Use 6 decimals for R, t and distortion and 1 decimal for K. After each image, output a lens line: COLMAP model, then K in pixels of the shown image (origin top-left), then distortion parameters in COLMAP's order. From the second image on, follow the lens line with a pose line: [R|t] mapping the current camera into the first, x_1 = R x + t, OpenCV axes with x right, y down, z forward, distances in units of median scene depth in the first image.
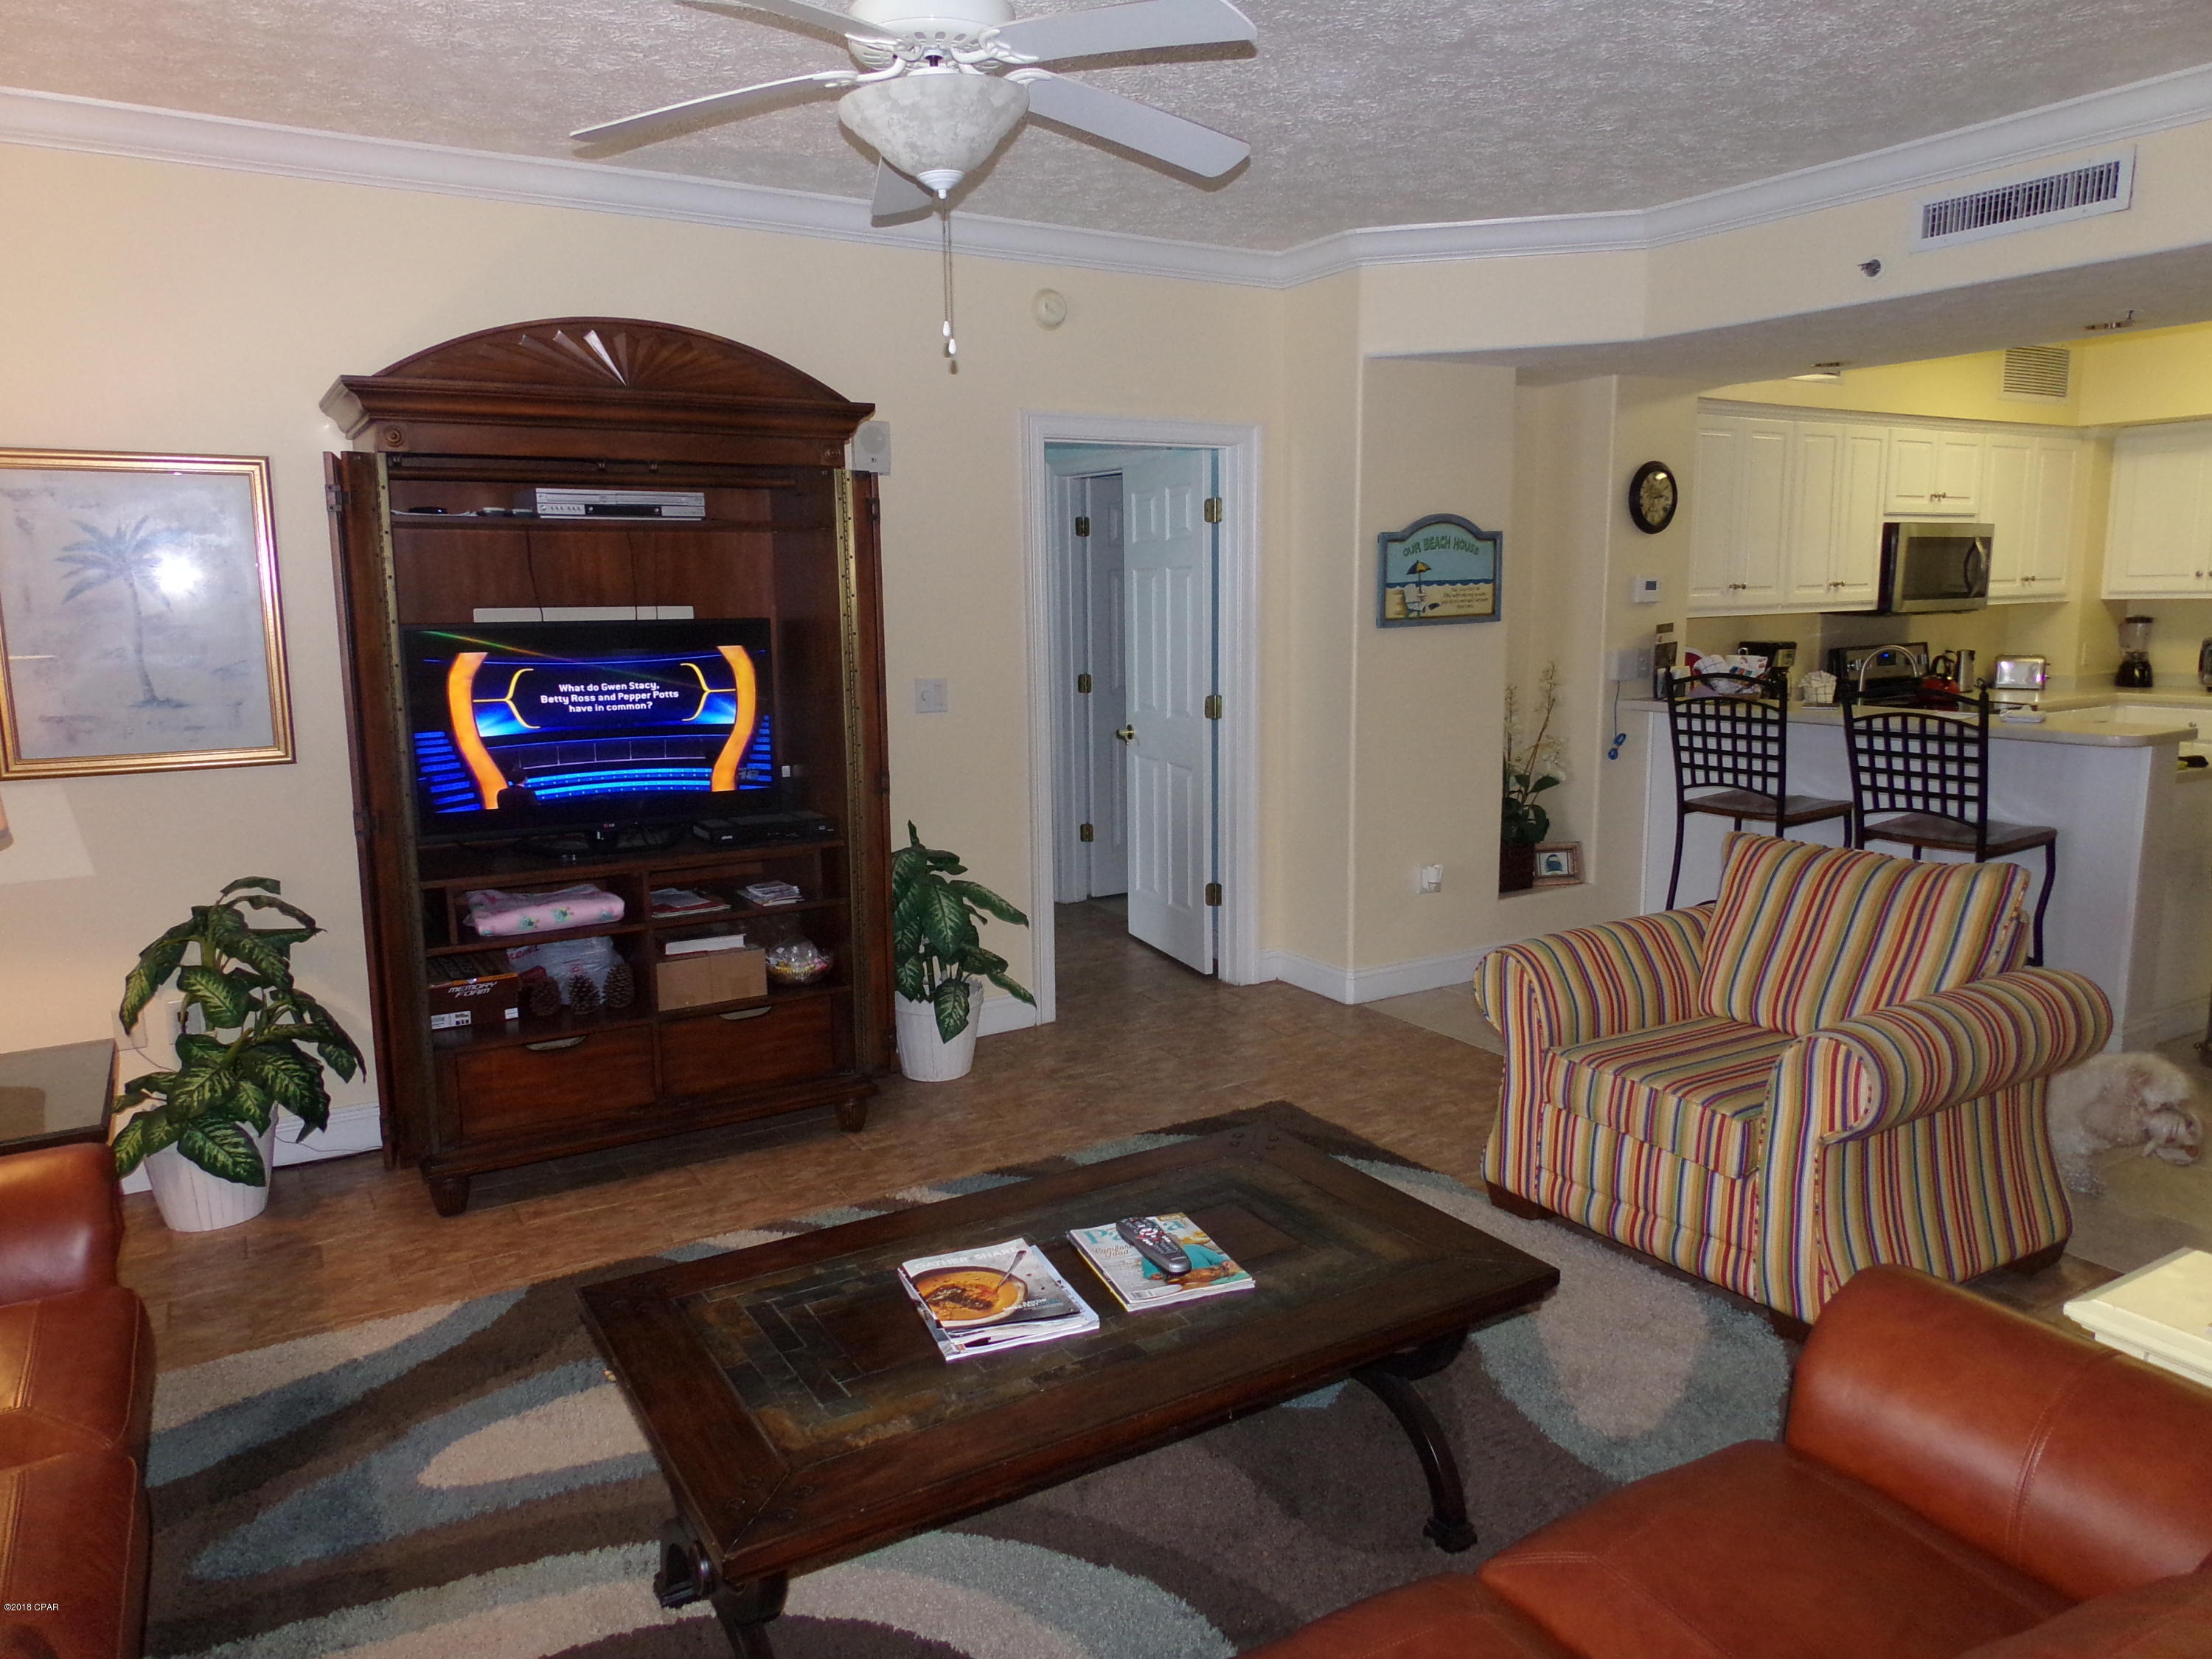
lens RADIAL K [[1492.5, 0, 1106.3], [0, 1492.5, 834.3], [0, 0, 1]] dist [0.051236, -0.088124]
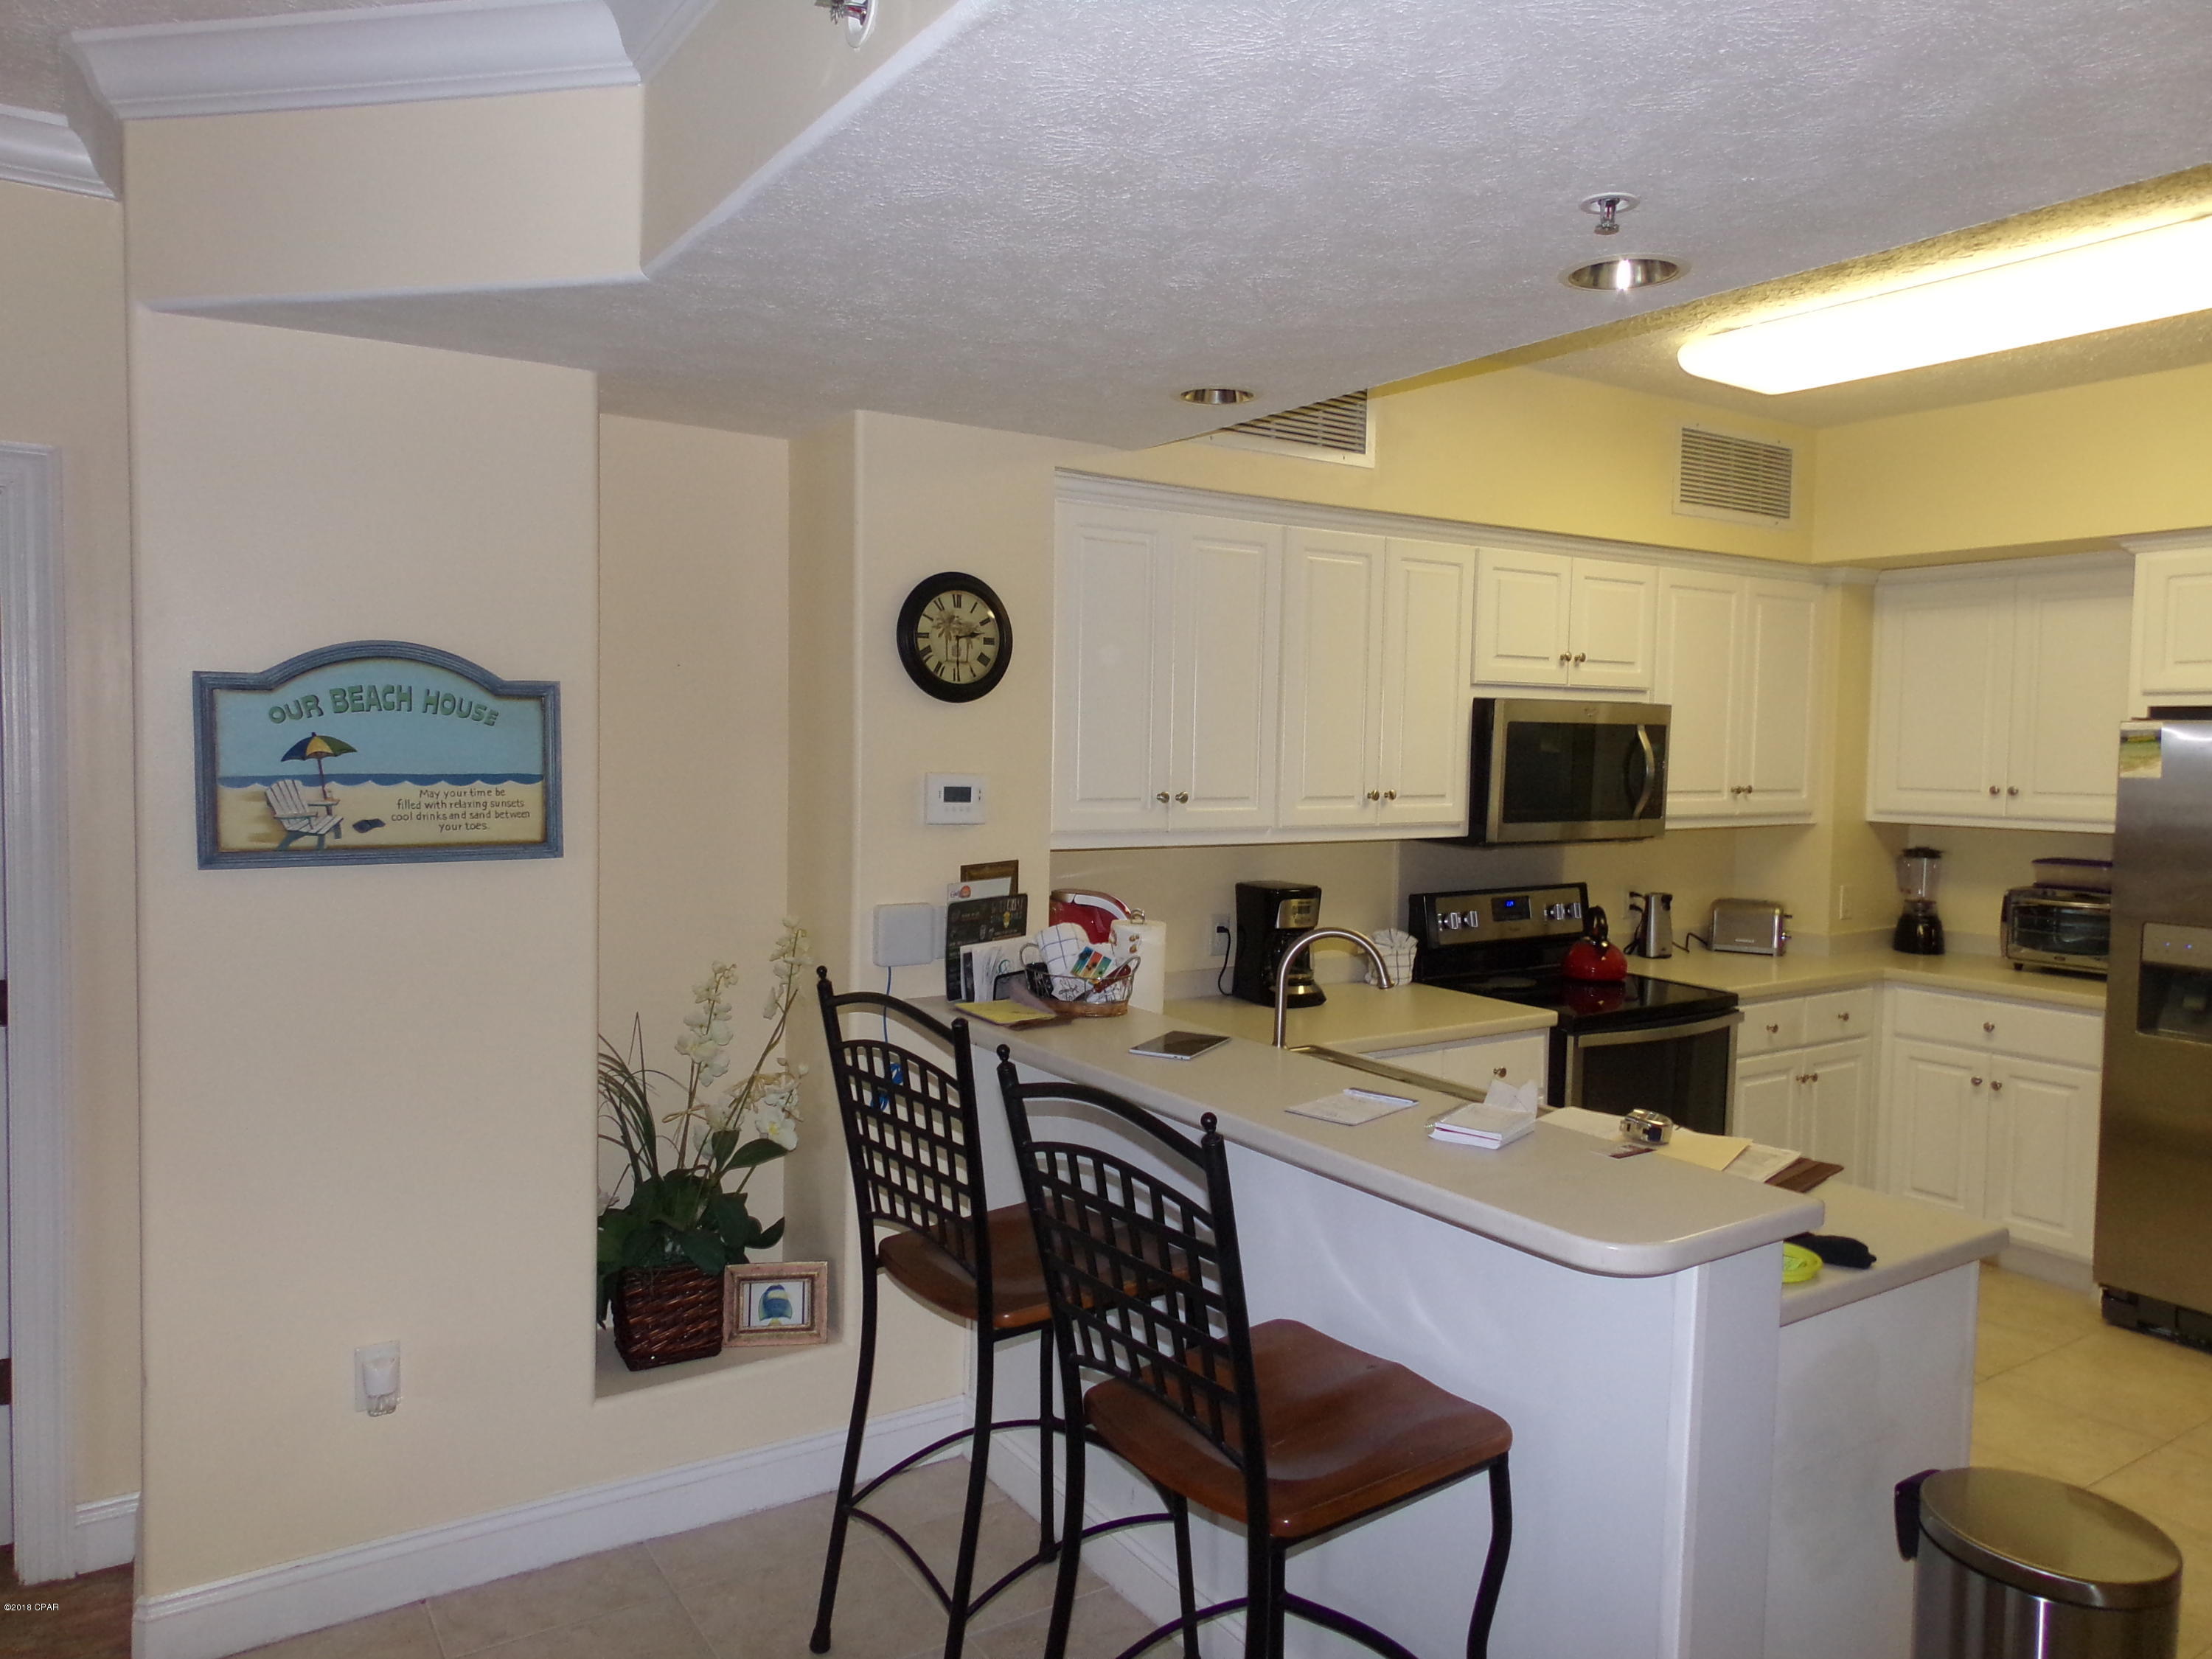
lens RADIAL K [[1499.7, 0, 1097.8], [0, 1499.7, 828.5], [0, 0, 1]] dist [0.052543, -0.072505]
pose [[0.998955, 0.030381, 0.034145, 0.561768], [-0.026512, 0.993738, -0.108543, -0.134156], [-0.037229, 0.107525, 0.993505, 0.645922]]
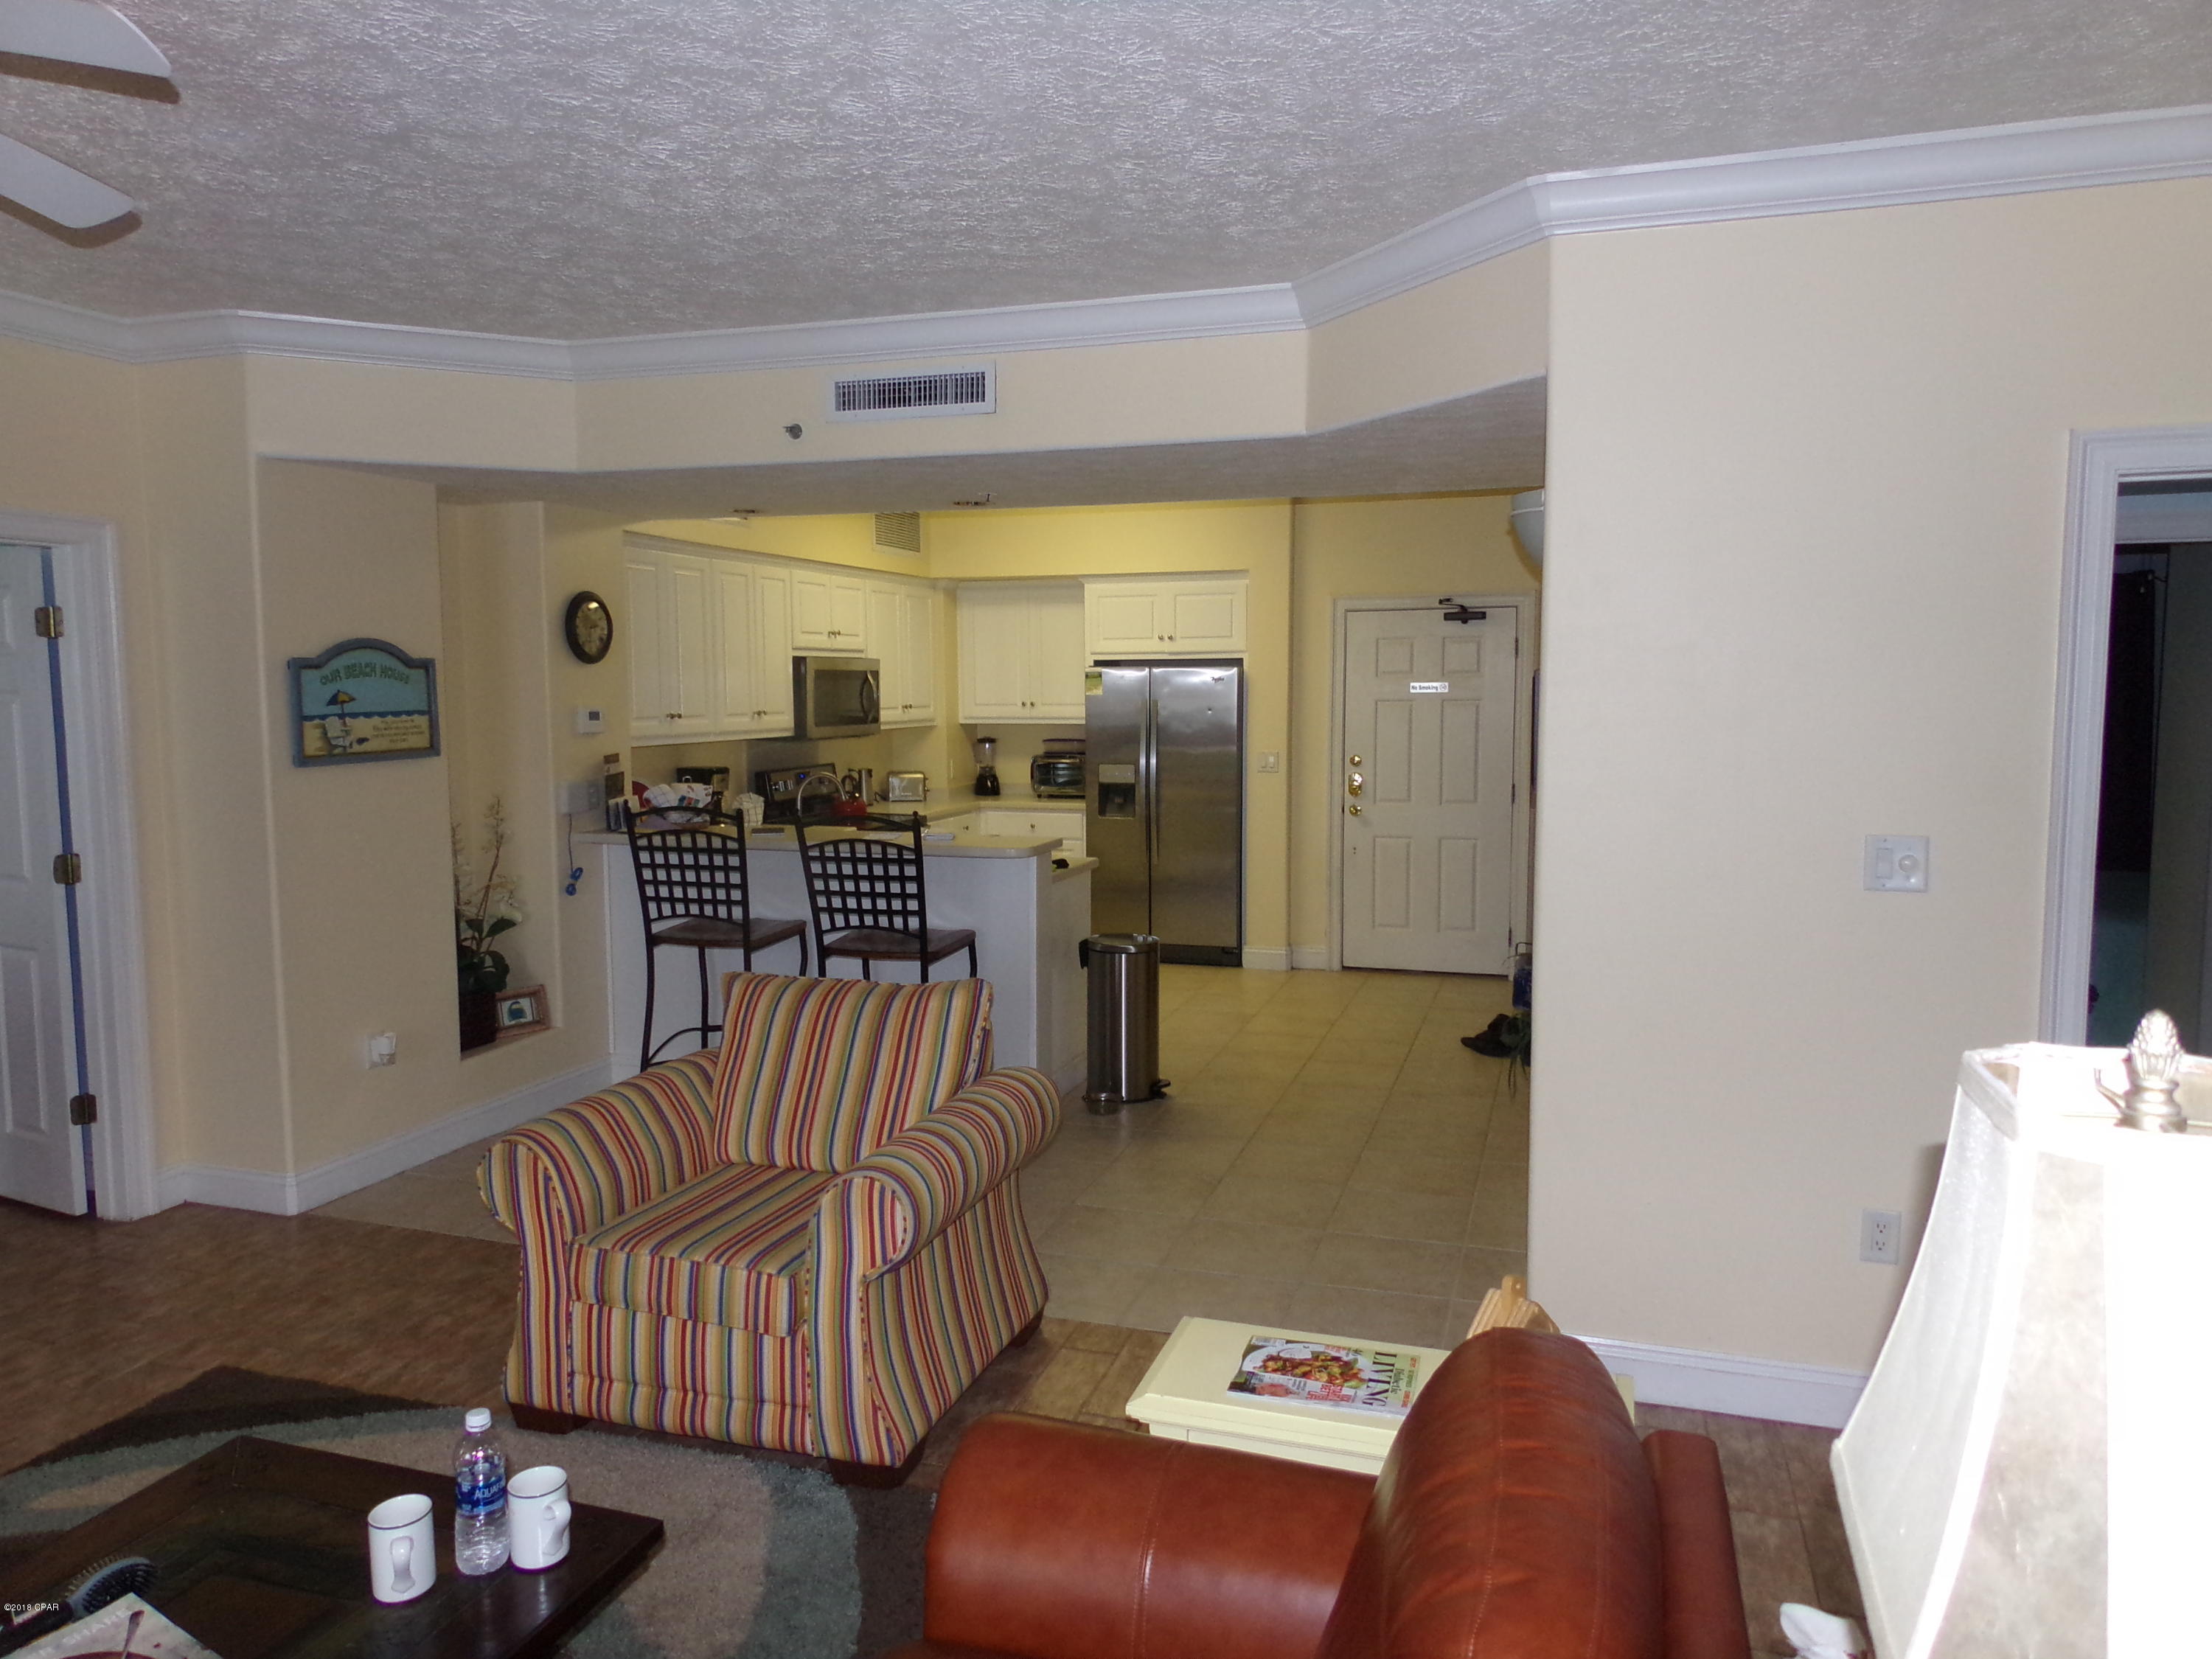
lens RADIAL K [[1490.4, 0, 1110.2], [0, 1490.4, 833.8], [0, 0, 1]] dist [0.041885, -0.061939]
pose [[0.758923, -0.051286, 0.649157, -0.029123], [0.096911, 0.994688, -0.034713, -0.031959], [-0.643928, 0.089255, 0.759862, 0.065544]]
